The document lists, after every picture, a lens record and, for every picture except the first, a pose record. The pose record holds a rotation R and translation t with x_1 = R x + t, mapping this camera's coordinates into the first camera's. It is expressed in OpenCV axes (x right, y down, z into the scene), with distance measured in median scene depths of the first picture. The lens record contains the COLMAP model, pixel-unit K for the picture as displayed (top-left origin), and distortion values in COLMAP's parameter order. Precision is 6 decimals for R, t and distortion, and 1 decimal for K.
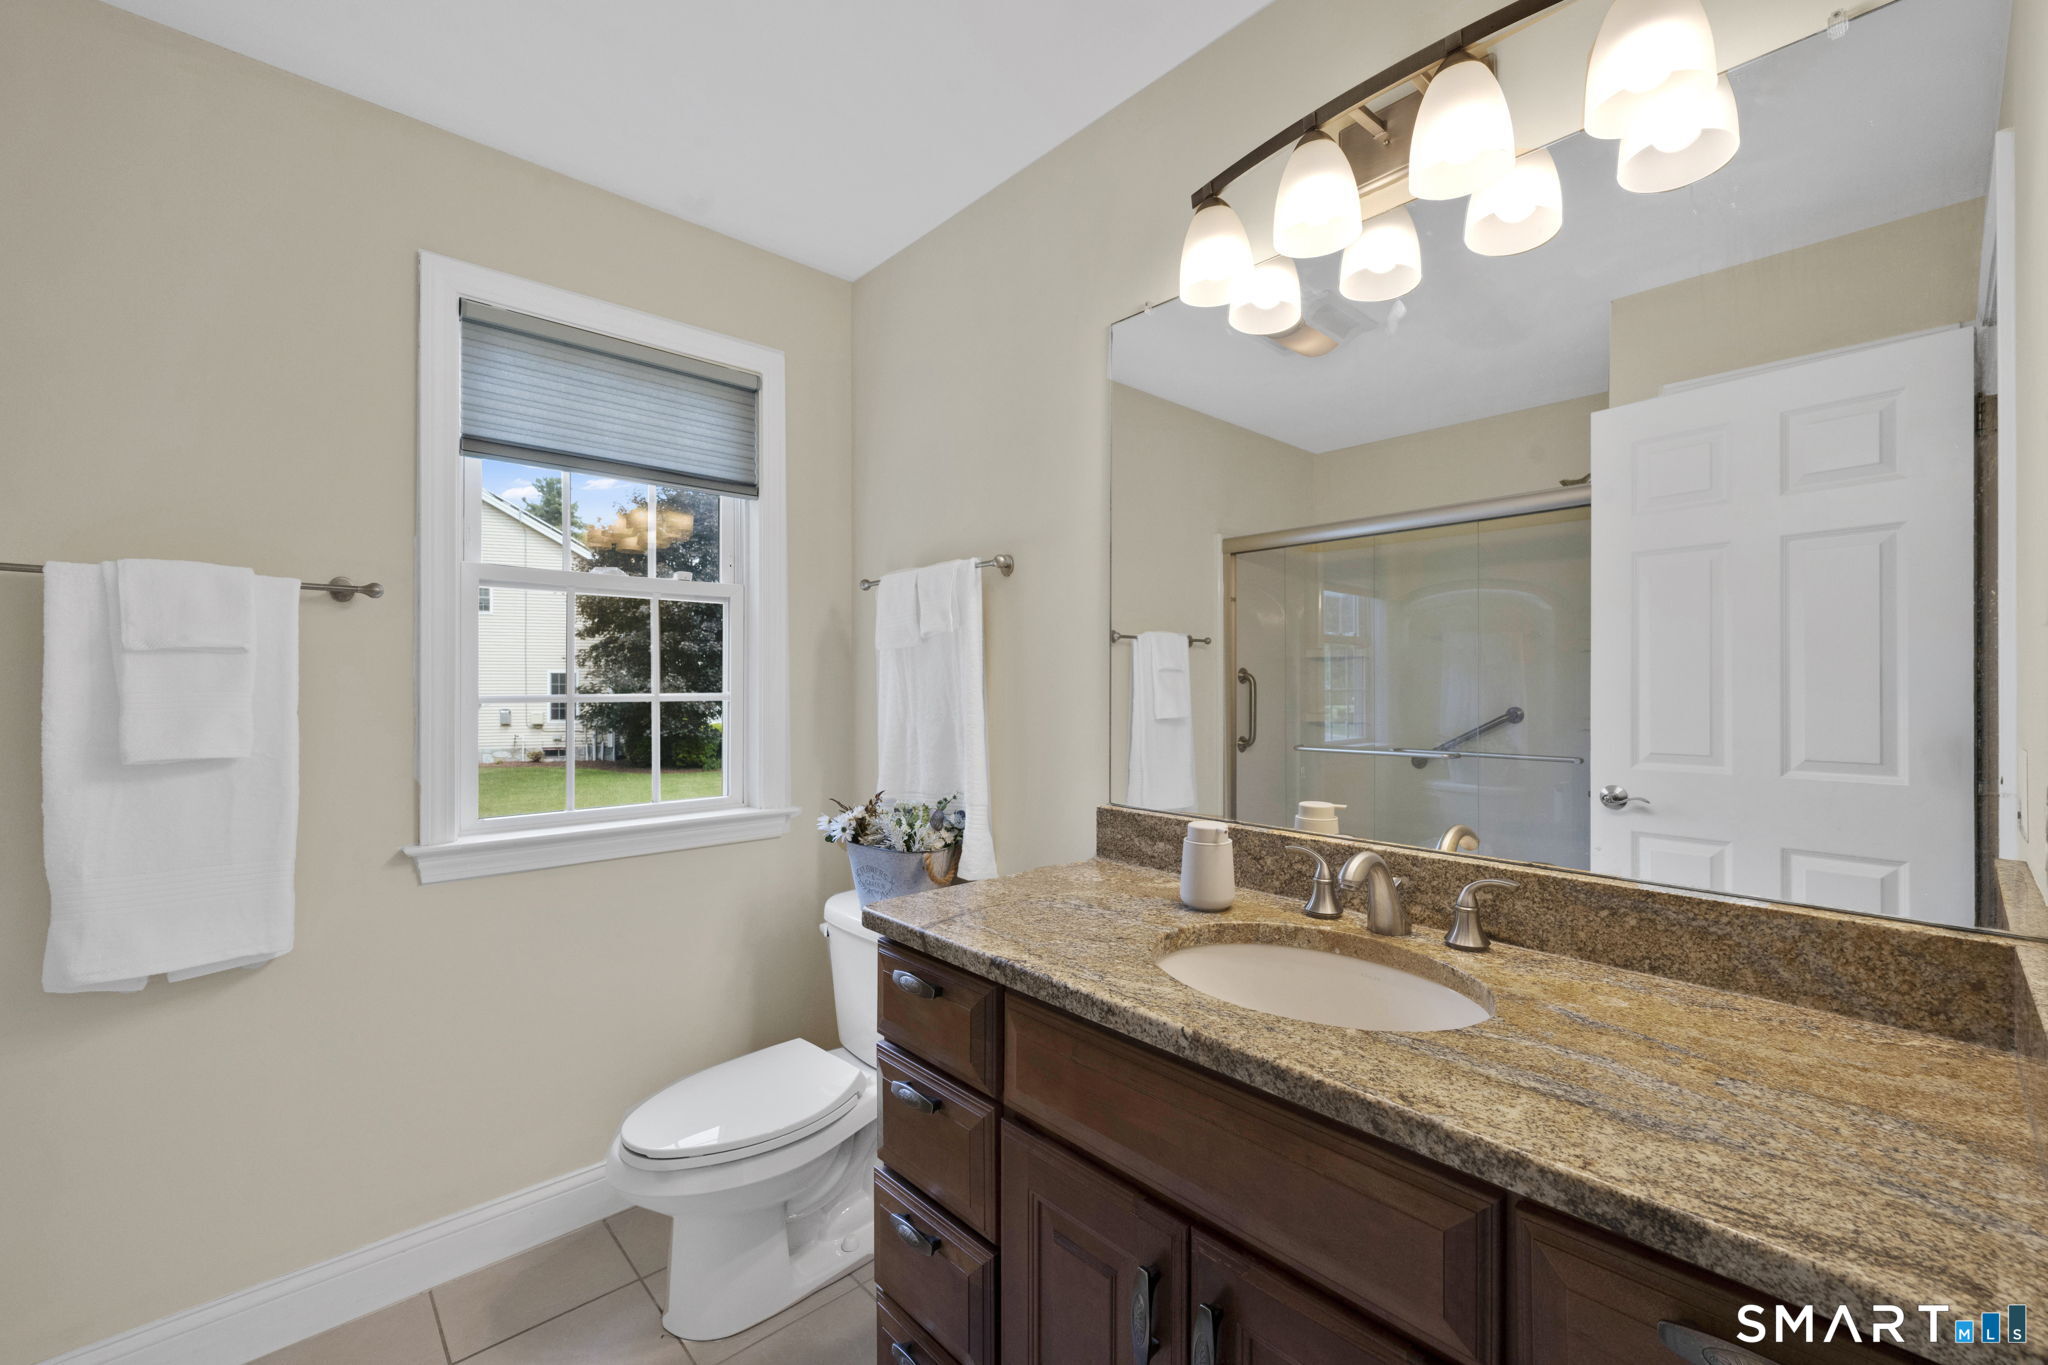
lens RADIAL K [[826.8, 0, 1024.0], [0, 826.8, 682.5], [0, 0, 1]] dist [-0.000021, -0.000007]
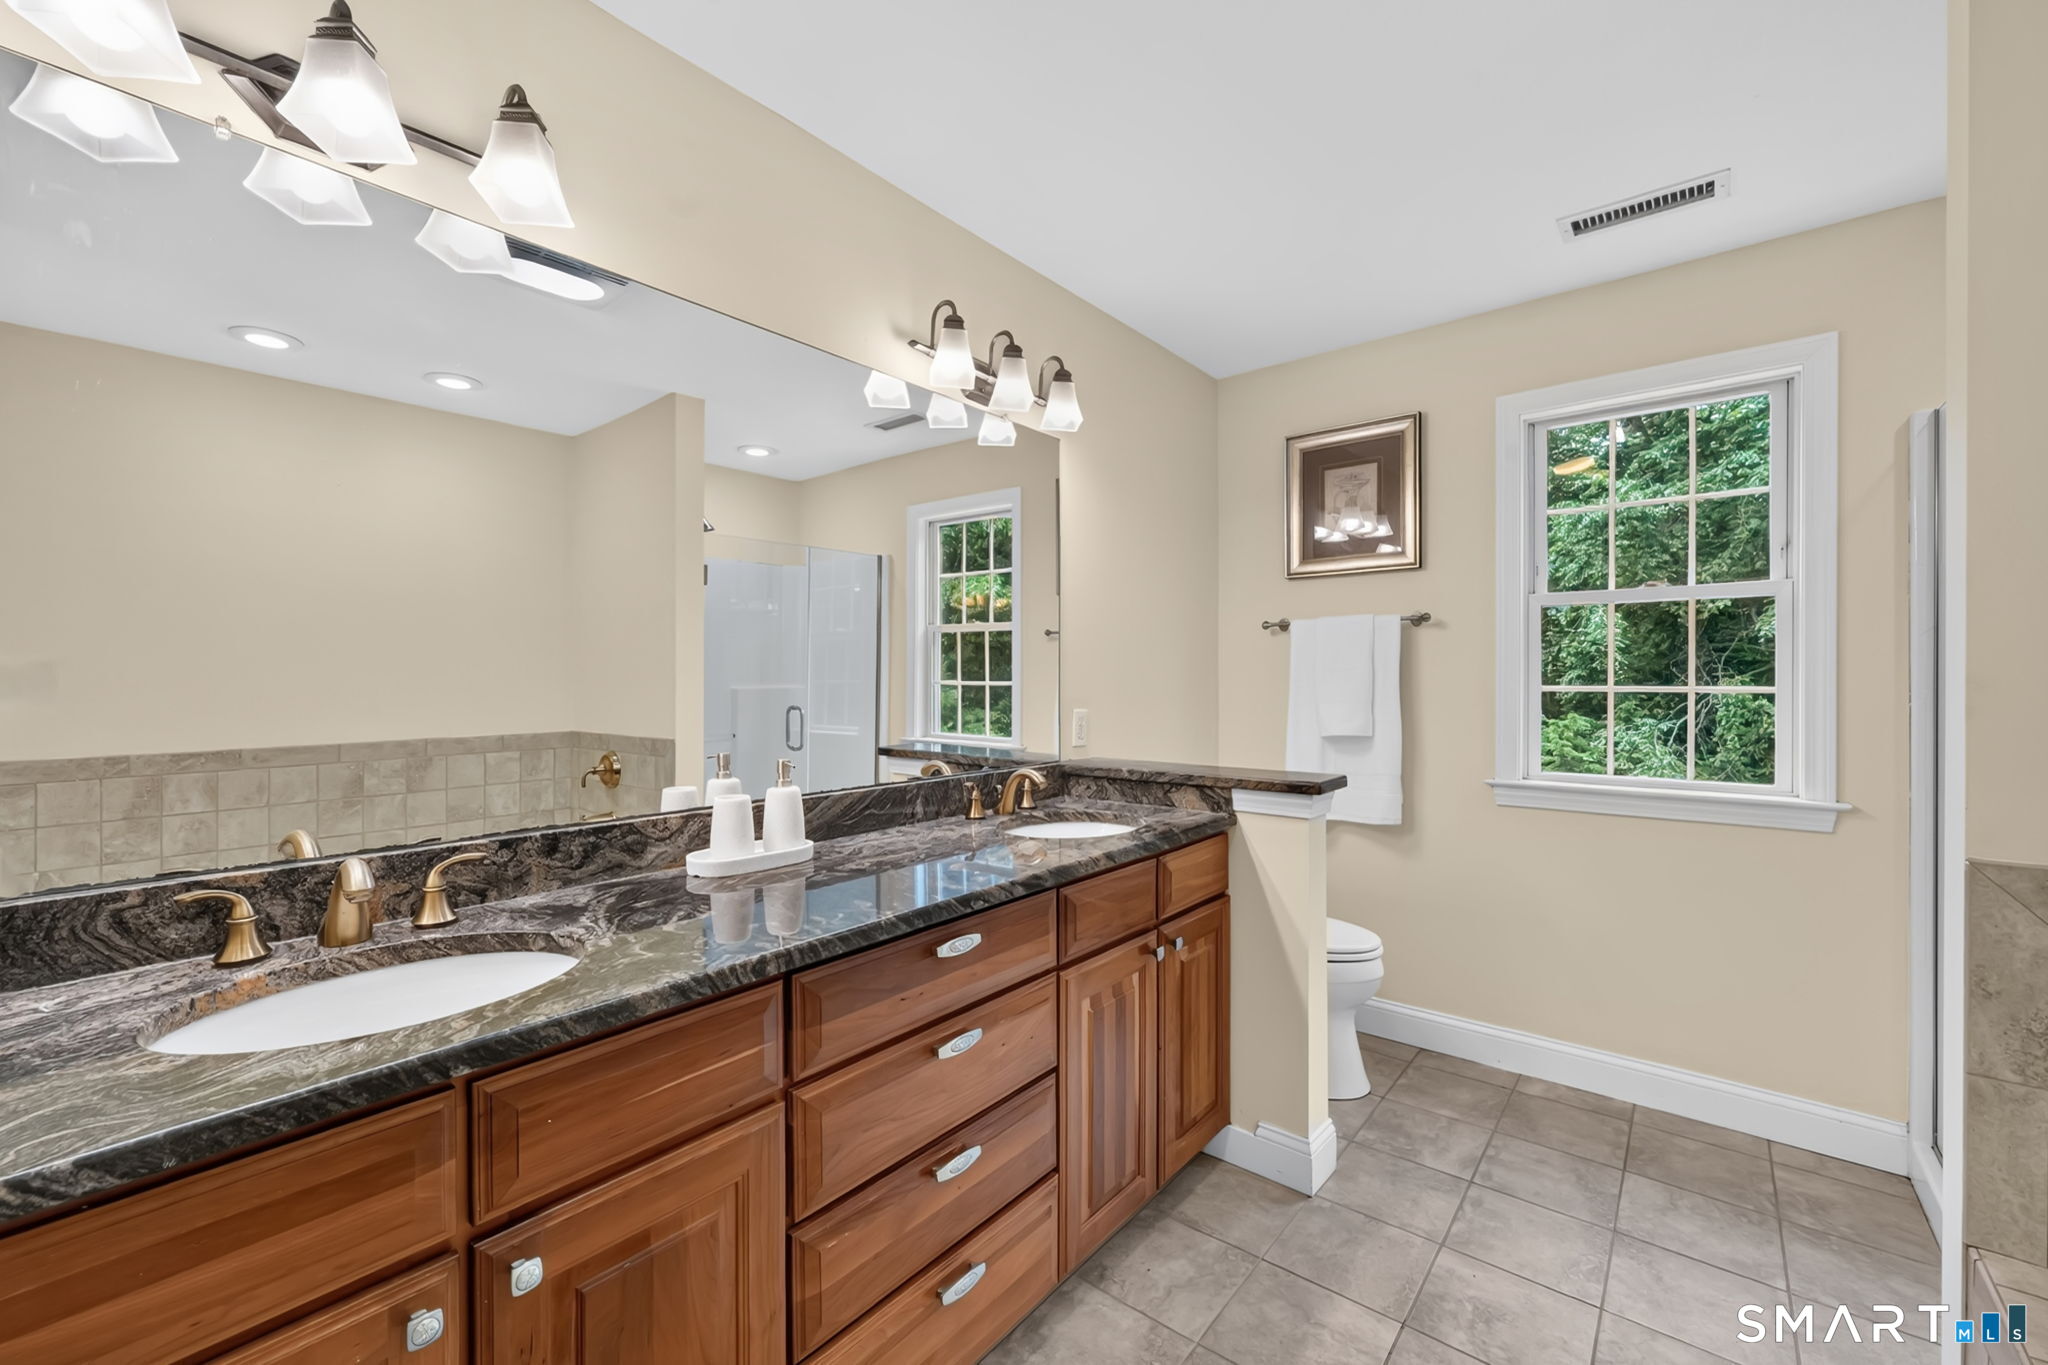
lens RADIAL K [[826.8, 0, 1024.0], [0, 826.8, 682.5], [0, 0, 1]] dist [-0.000021, -0.000007]
pose [[-0.137594, 0.002038, 0.990487, -0.681267], [0.005238, 0.999985, -0.001330, 0.006276], [-0.990475, 0.005005, -0.137602, 0.403707]]
